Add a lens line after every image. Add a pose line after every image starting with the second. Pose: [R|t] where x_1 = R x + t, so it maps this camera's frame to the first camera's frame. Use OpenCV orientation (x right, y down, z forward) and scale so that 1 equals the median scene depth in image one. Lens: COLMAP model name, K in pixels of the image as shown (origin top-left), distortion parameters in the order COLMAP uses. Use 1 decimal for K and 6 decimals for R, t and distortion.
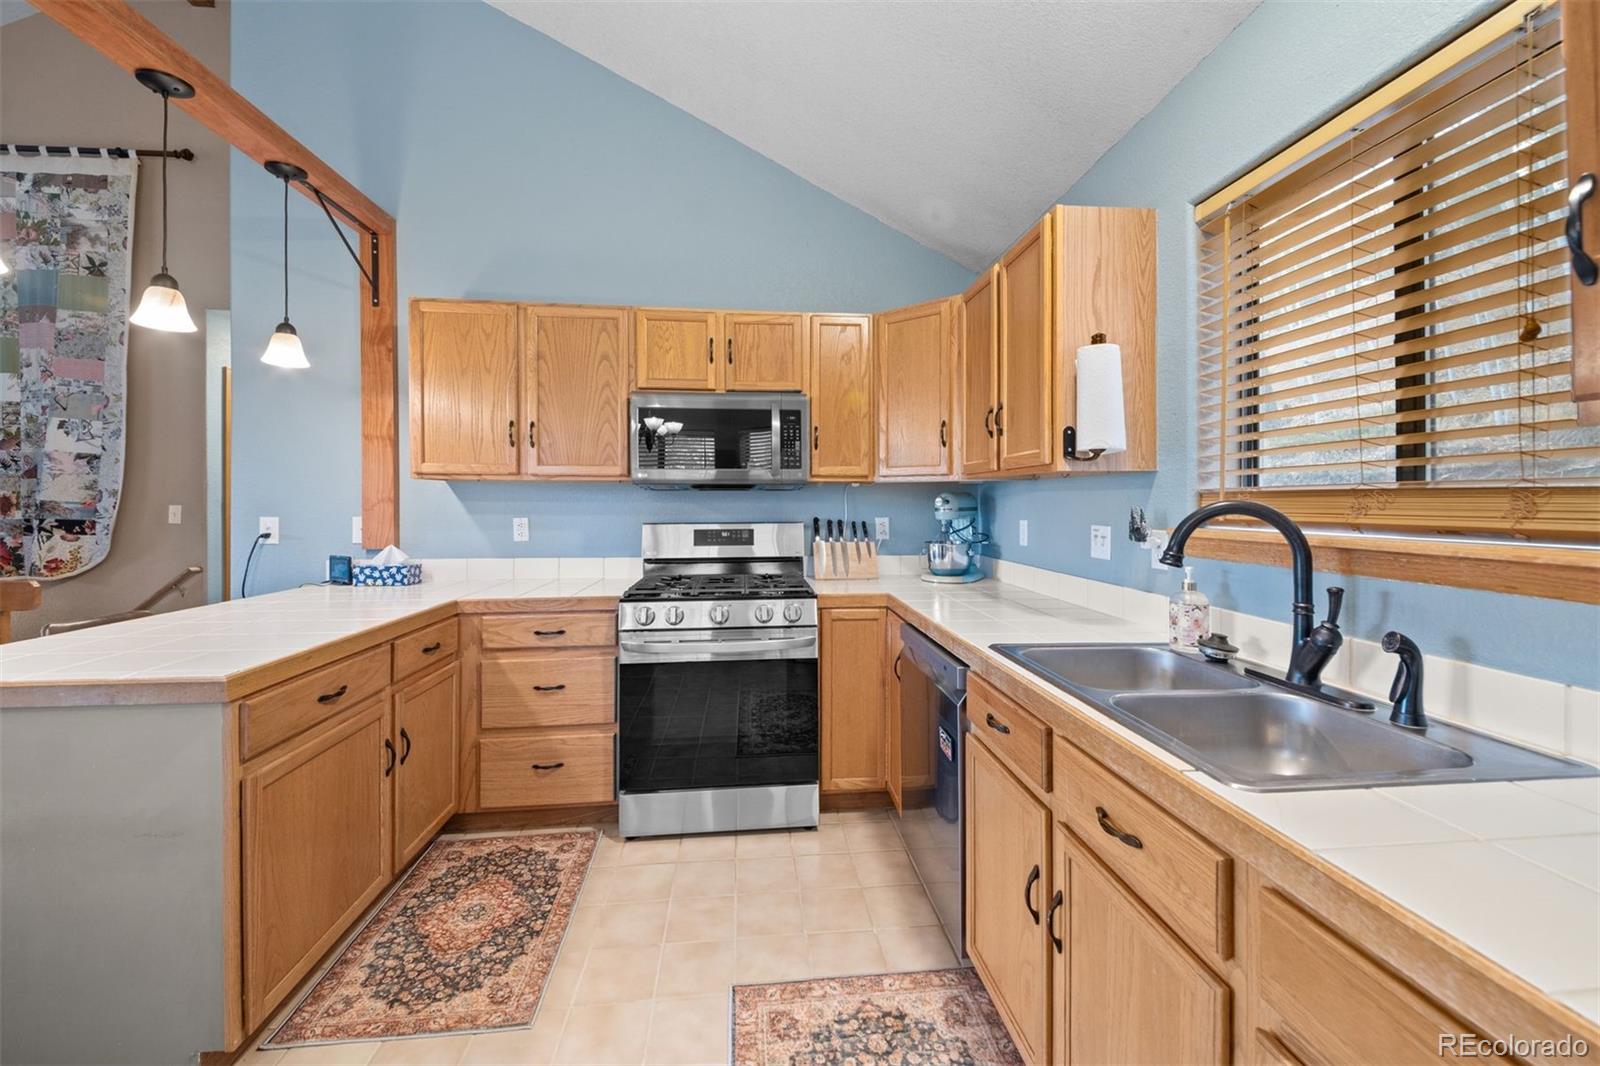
lens RADIAL K [[637.7, 0, 796.9], [0, 637.7, 498.1], [0, 0, 1]] dist [0.023522, -0.009818]
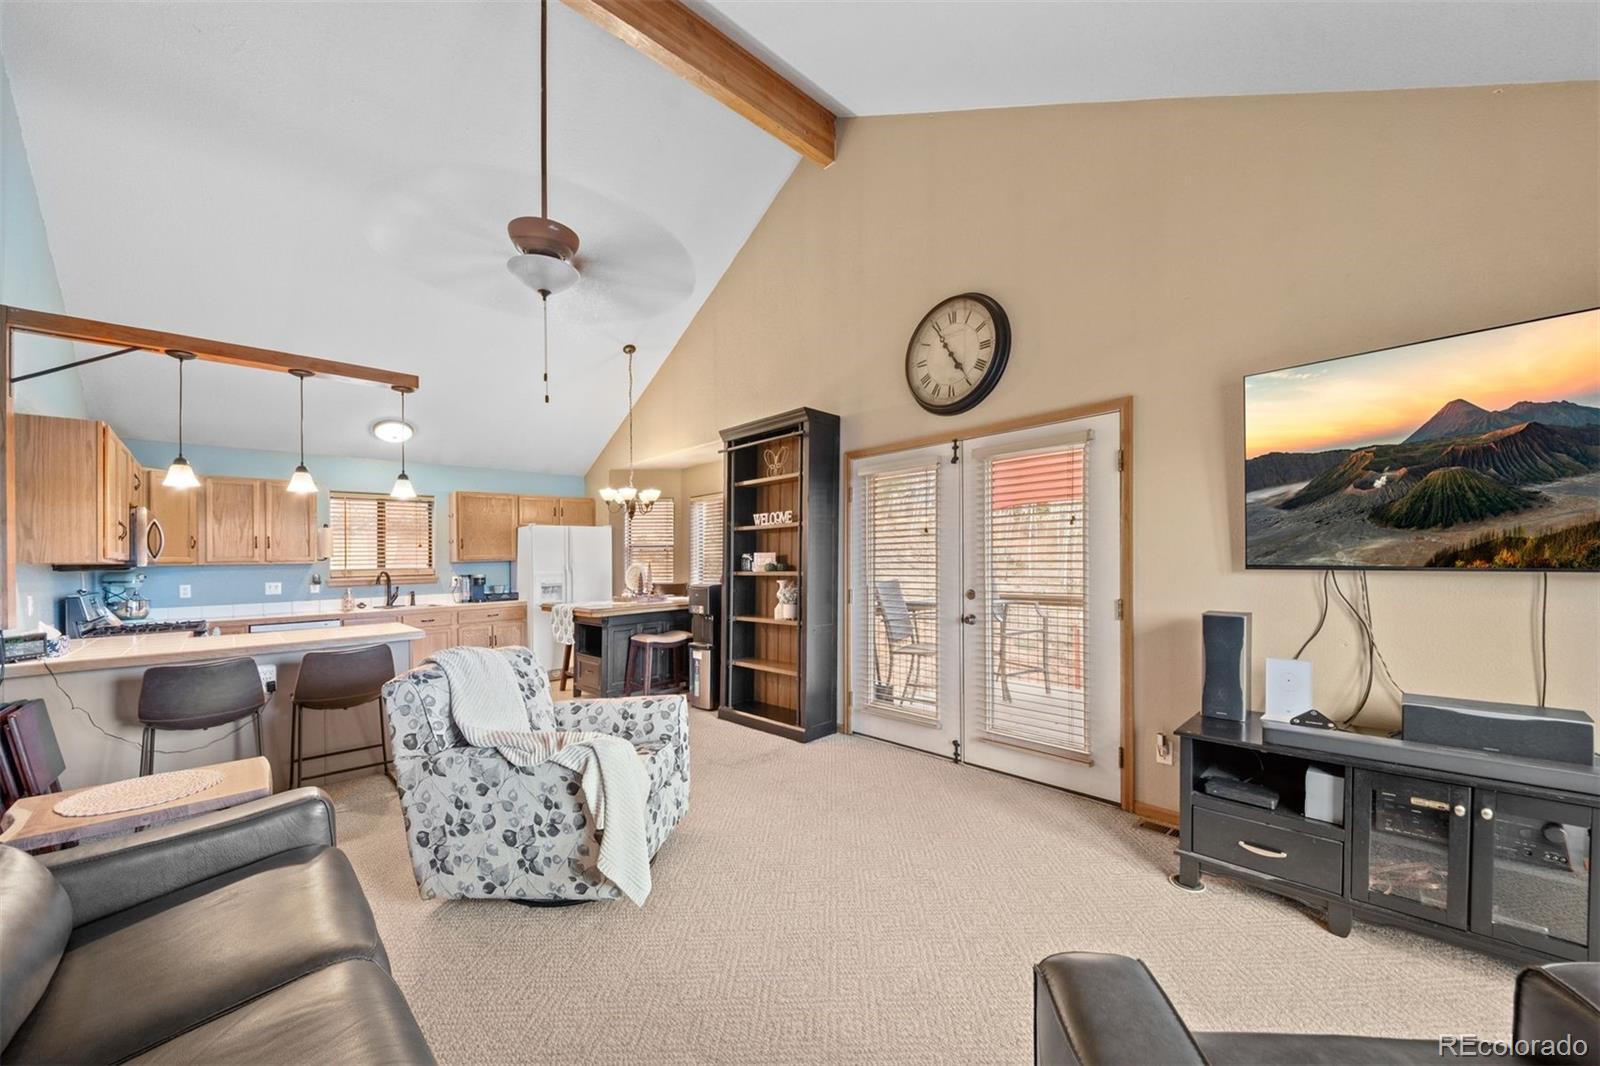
lens RADIAL K [[587.2, 0, 824.4], [0, 587.2, 557.4], [0, 0, 1]] dist [0.000361, -0.006898]
pose [[-0.644044, 0.015795, 0.764826, -2.147931], [0.015206, 0.999854, -0.007845, -0.007276], [-0.764838, 0.006578, -0.644190, 0.568417]]
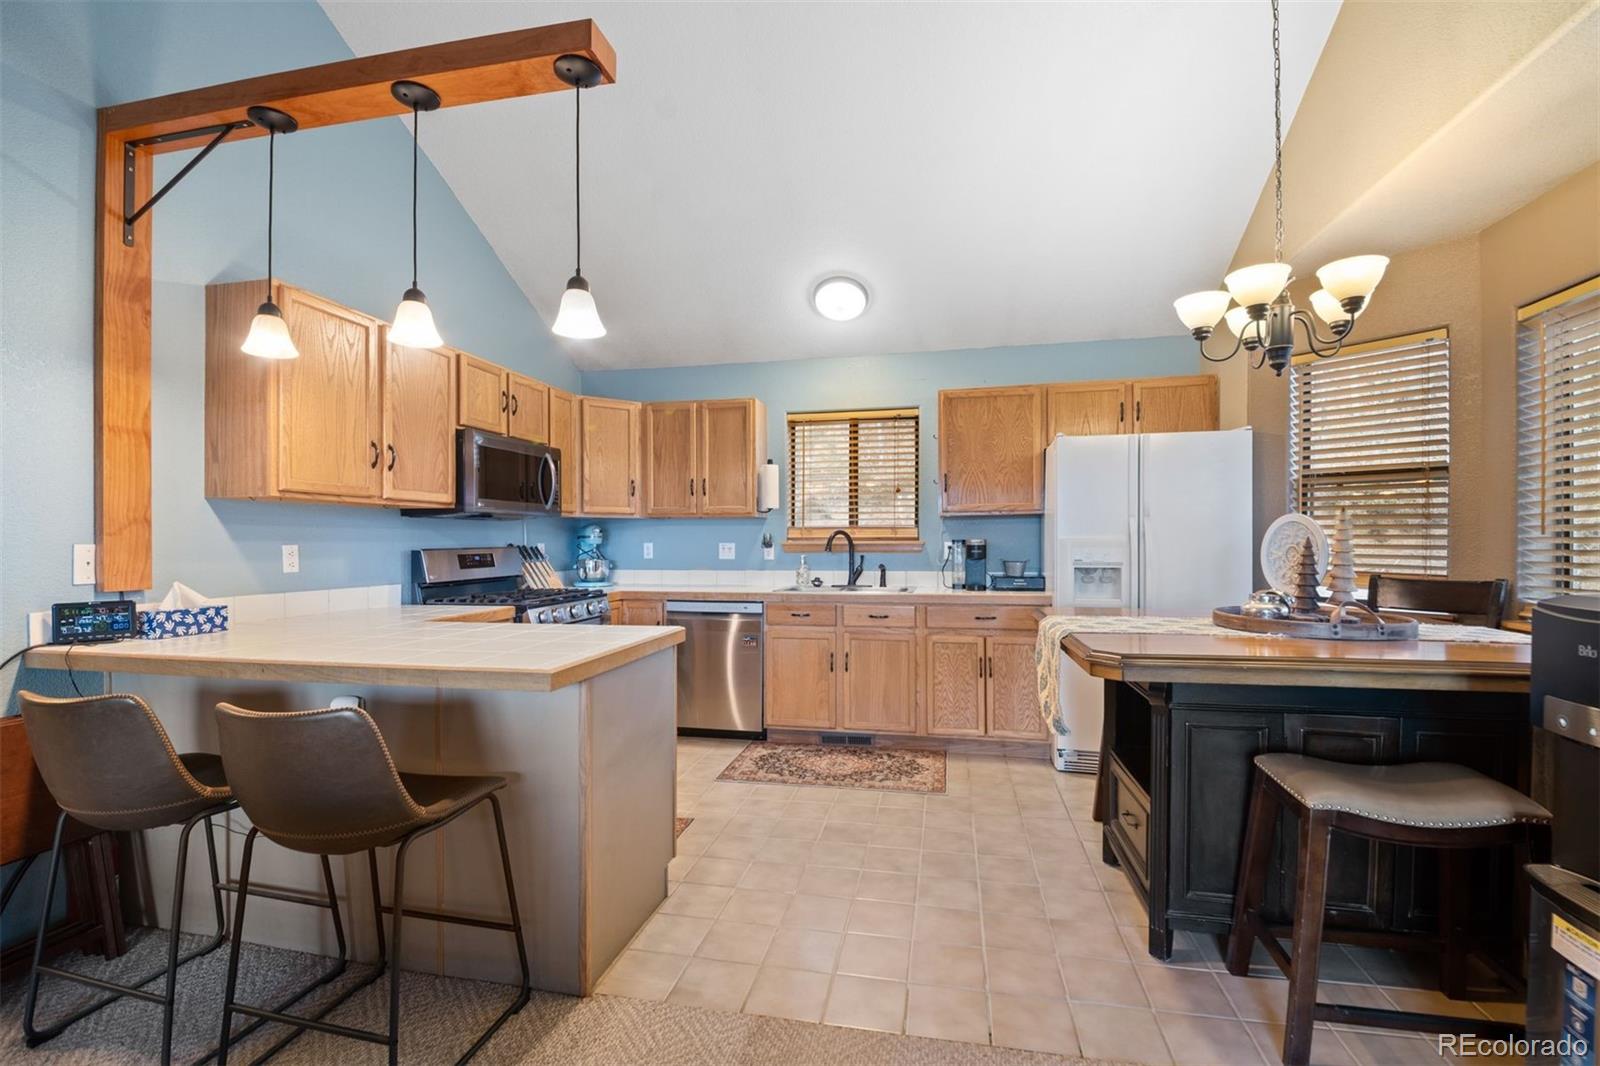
lens RADIAL K [[690.0, 0, 799.3], [0, 690.0, 542.1], [0, 0, 1]] dist [-0.000376, -0.013947]
pose [[0.304594, -0.003276, 0.952477, -1.112263], [-0.003750, 0.999982, 0.004639, 0.020316], [-0.952475, -0.004985, 0.304577, 0.075030]]
